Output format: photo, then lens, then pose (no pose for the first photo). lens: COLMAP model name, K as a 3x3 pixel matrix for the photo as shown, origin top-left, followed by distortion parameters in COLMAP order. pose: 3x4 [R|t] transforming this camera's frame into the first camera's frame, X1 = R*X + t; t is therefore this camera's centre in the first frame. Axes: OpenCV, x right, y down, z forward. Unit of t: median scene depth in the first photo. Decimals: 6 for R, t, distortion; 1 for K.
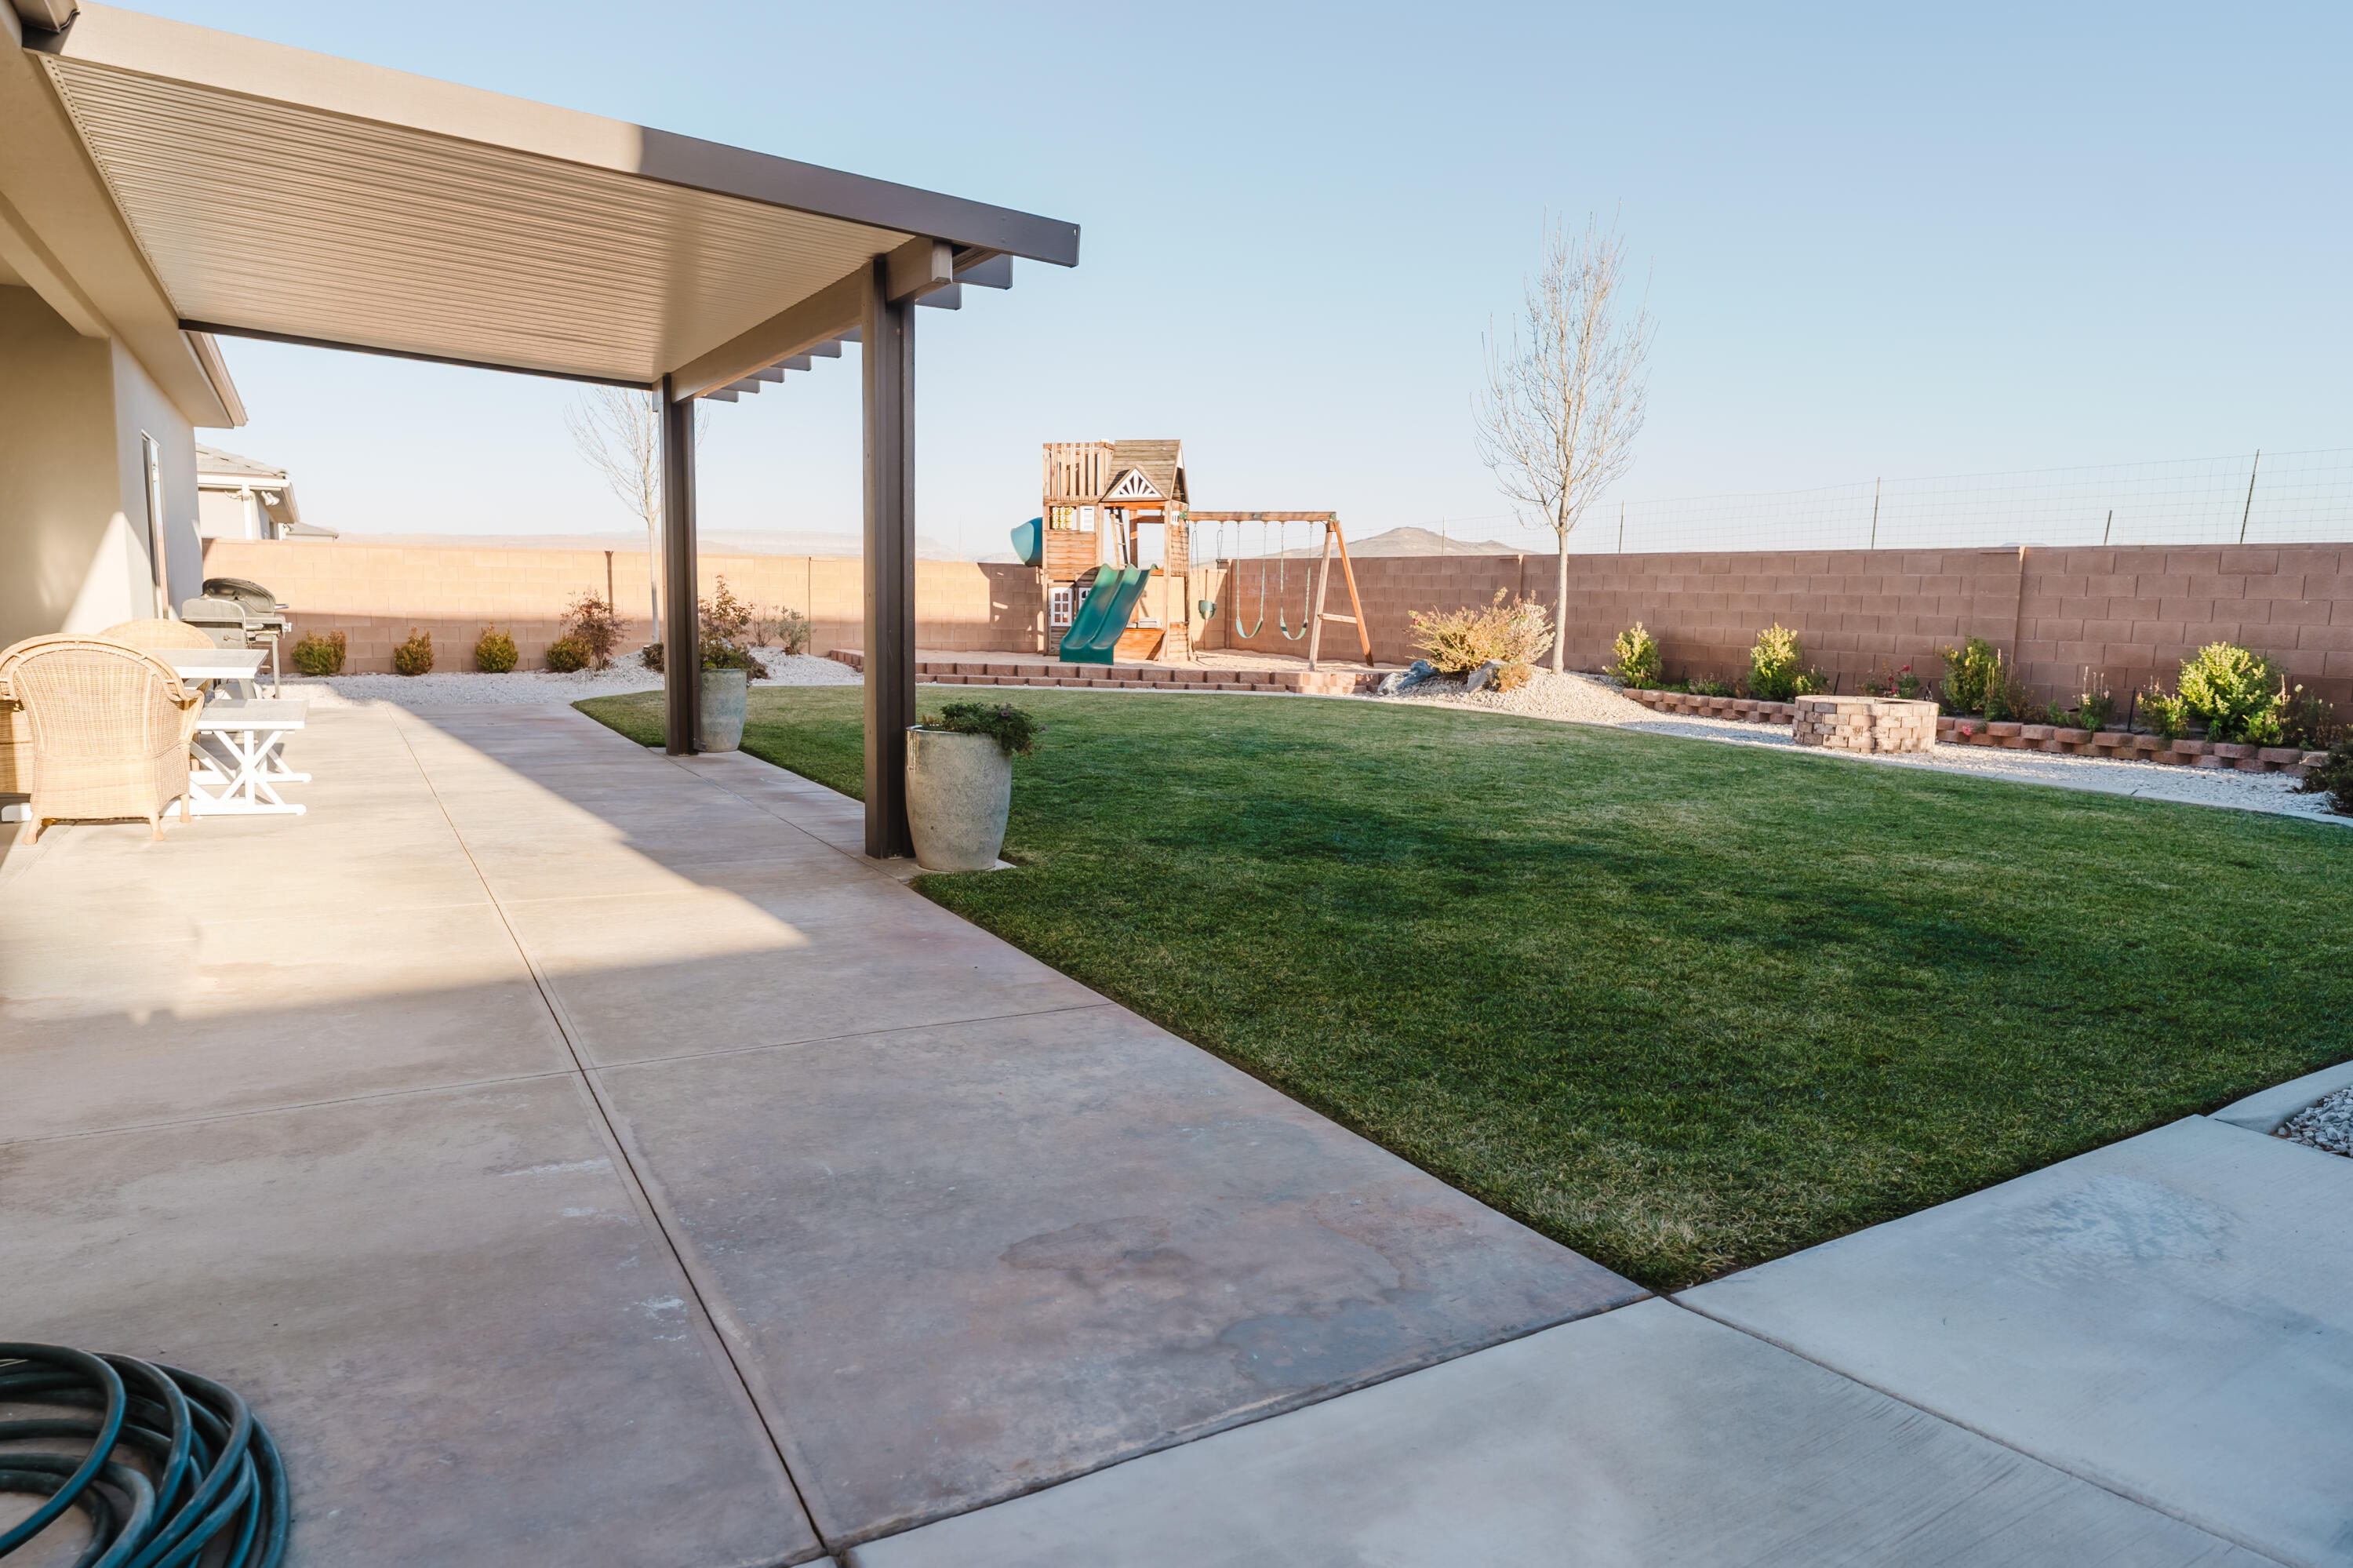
lens RADIAL K [[1373.2, 0, 1211.5], [0, 1373.2, 771.8], [0, 0, 1]] dist [-0.007024, -0.000791]
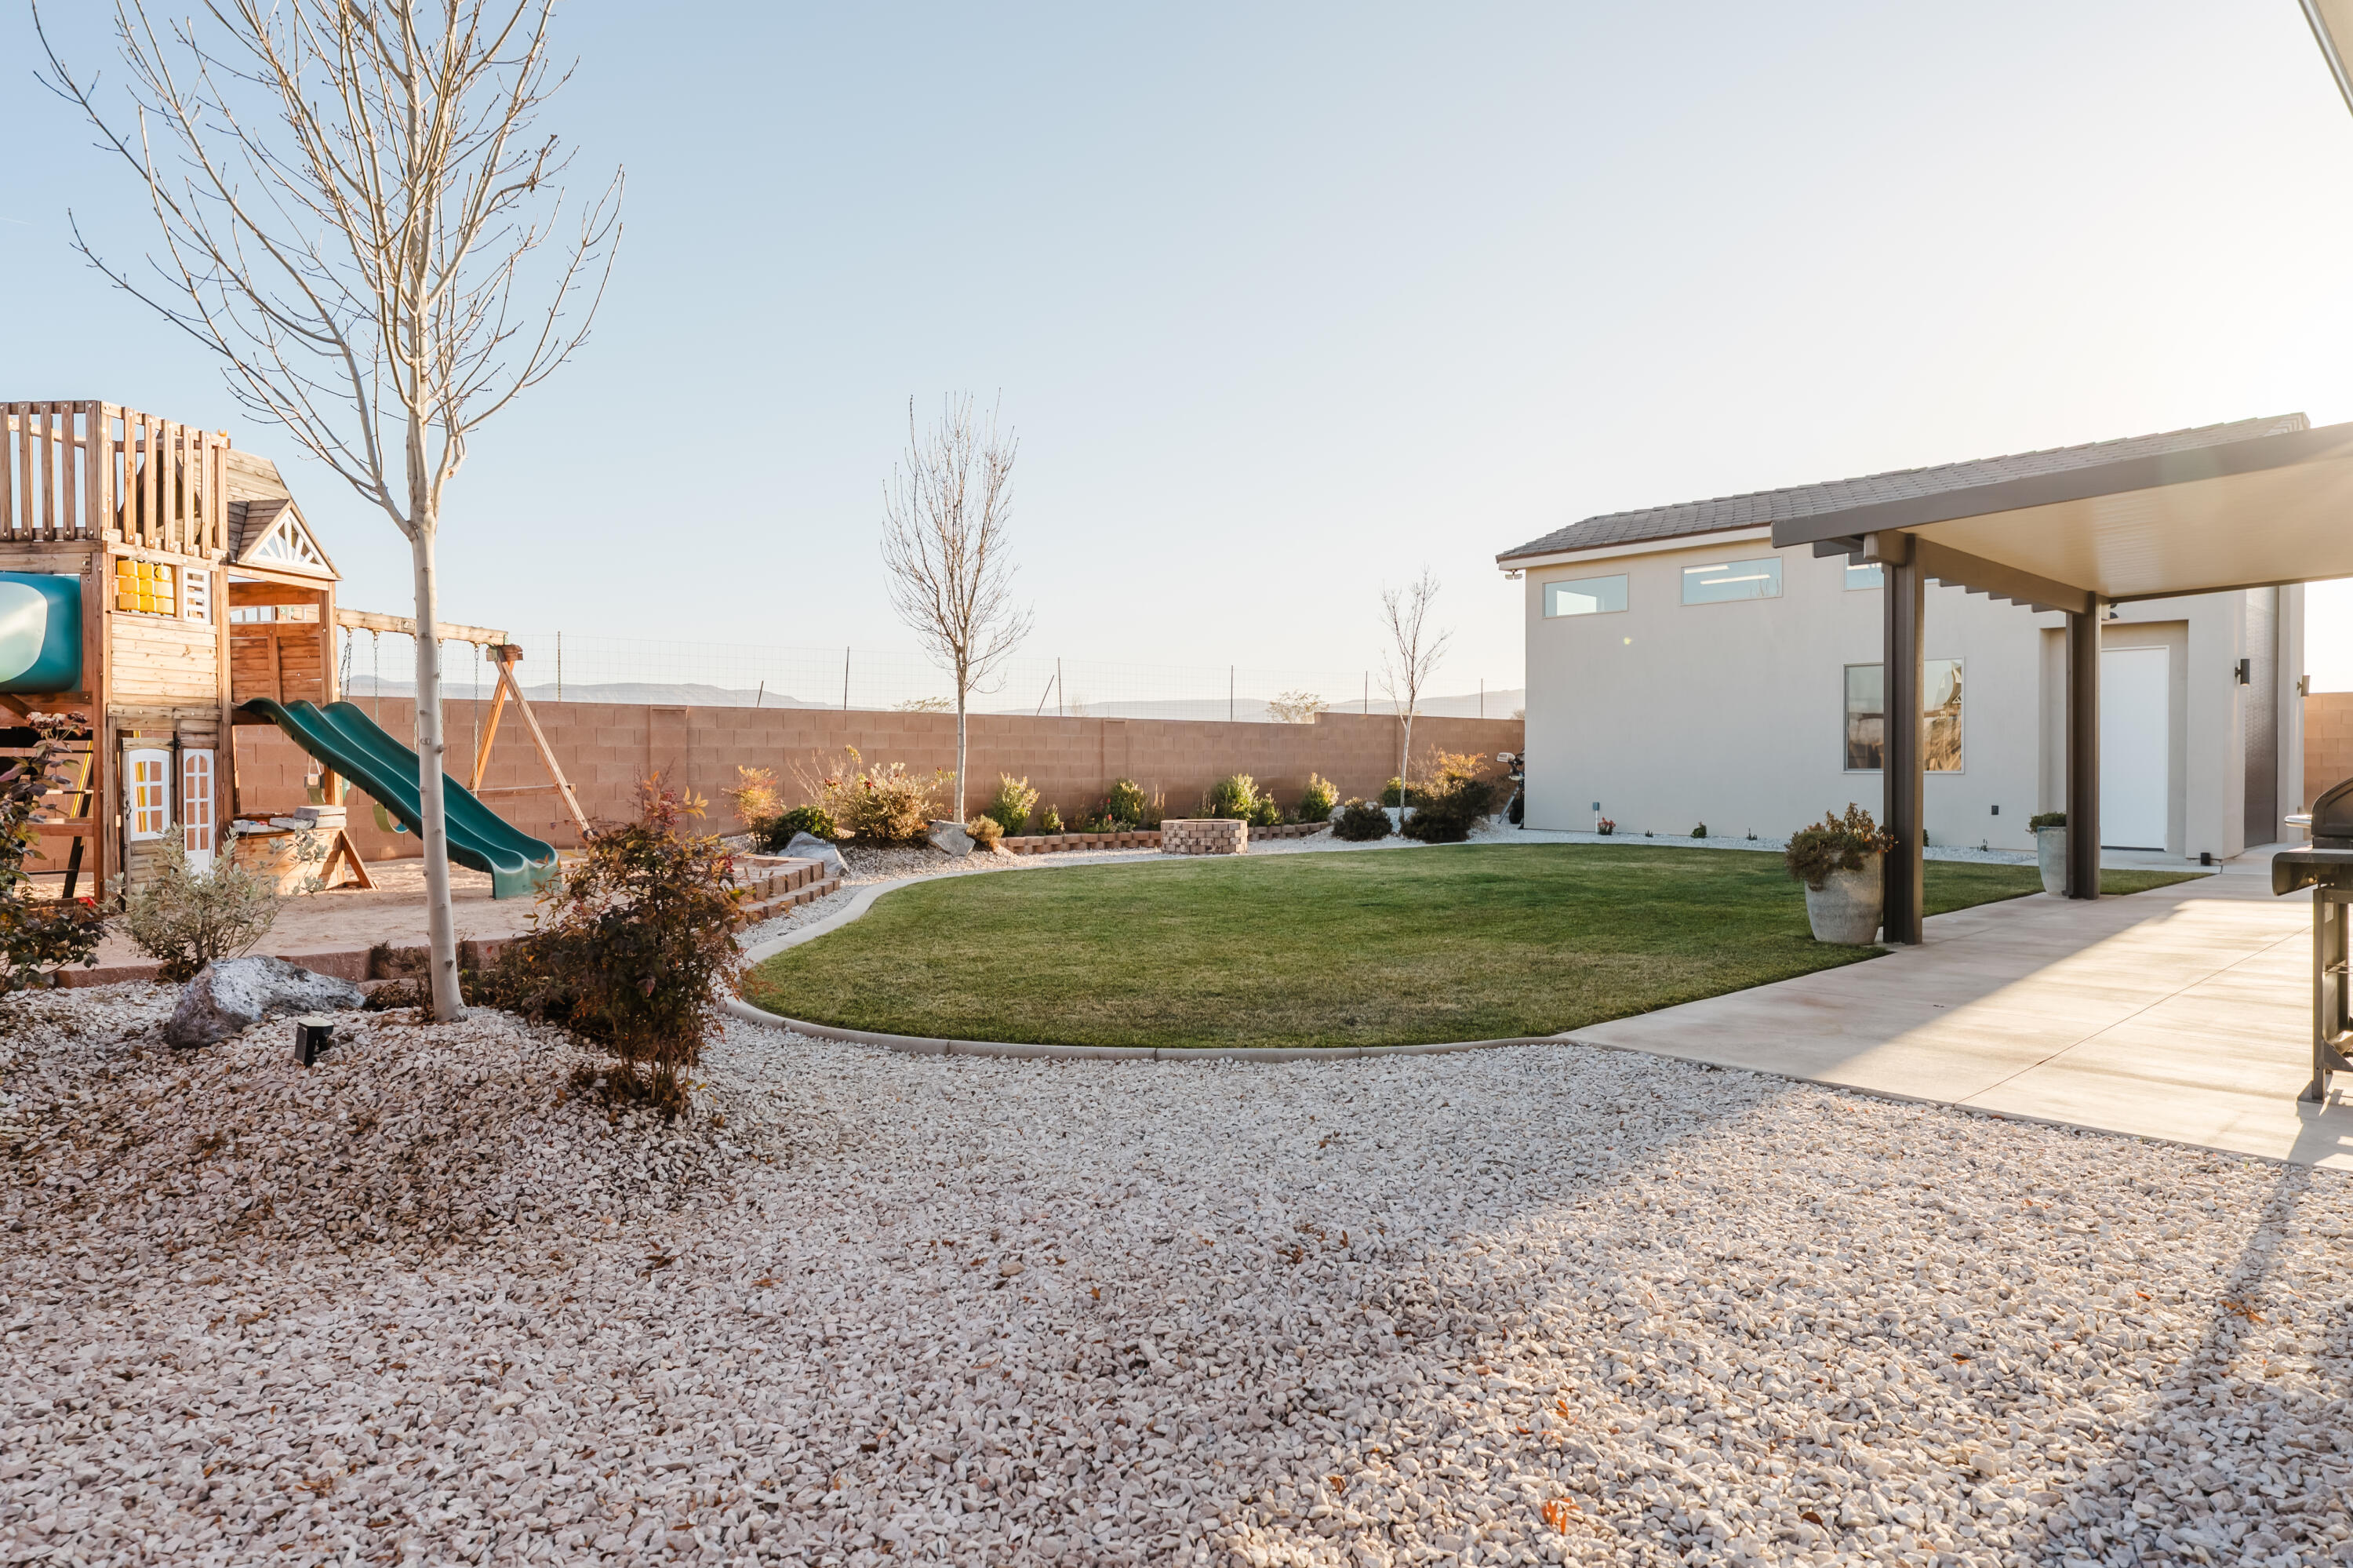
lens RADIAL K [[1373.2, 0, 1211.5], [0, 1373.2, 771.8], [0, 0, 1]] dist [-0.007024, -0.000791]
pose [[-0.181368, -0.027916, 0.983019, -0.798399], [0.121575, 0.991293, 0.050581, -0.147731], [-0.975871, 0.128685, -0.176395, 1.026761]]
